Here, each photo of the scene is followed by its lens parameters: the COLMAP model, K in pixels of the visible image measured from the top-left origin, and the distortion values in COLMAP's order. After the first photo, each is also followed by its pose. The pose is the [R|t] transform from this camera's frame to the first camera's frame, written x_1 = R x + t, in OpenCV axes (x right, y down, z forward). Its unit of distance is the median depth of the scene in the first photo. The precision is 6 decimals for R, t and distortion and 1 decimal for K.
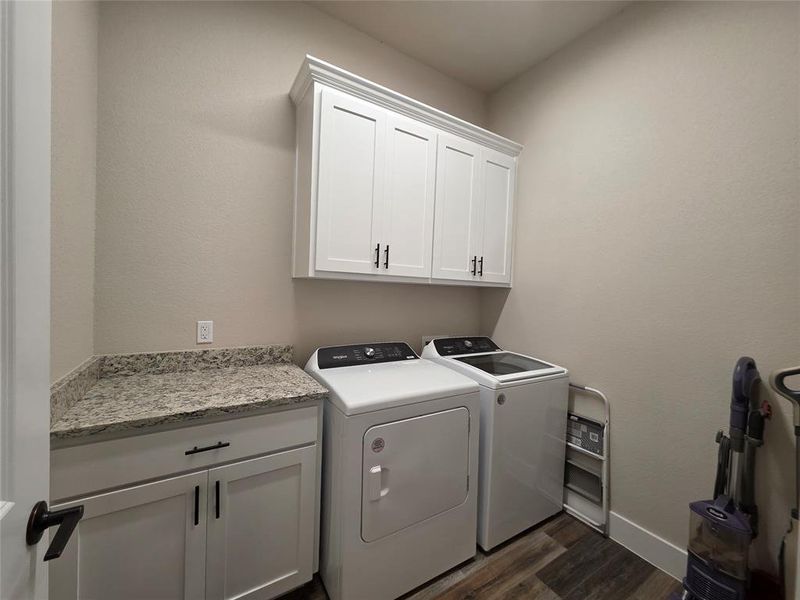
lens RADIAL K [[318.2, 0, 398.0], [0, 318.2, 300.1], [0, 0, 1]] dist [0.000900, 0.000075]
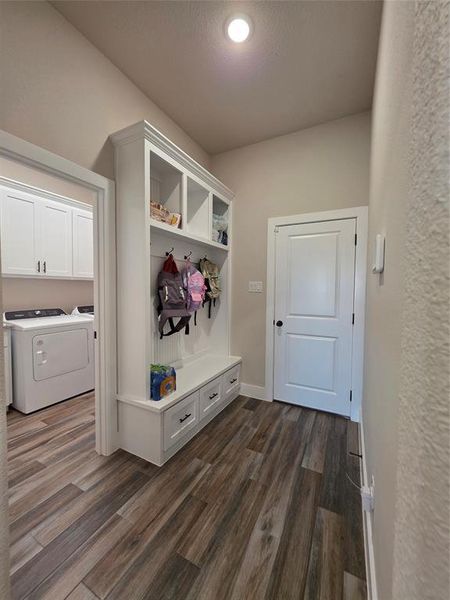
lens RADIAL K [[238.7, 0, 226.1], [0, 238.7, 299.7], [0, 0, 1]] dist [0.000900, 0.000075]
pose [[0.862229, -0.045767, 0.504446, 0.197576], [0.027815, 0.998685, 0.043065, 0.048110], [-0.505754, -0.023101, 0.862369, -1.010547]]
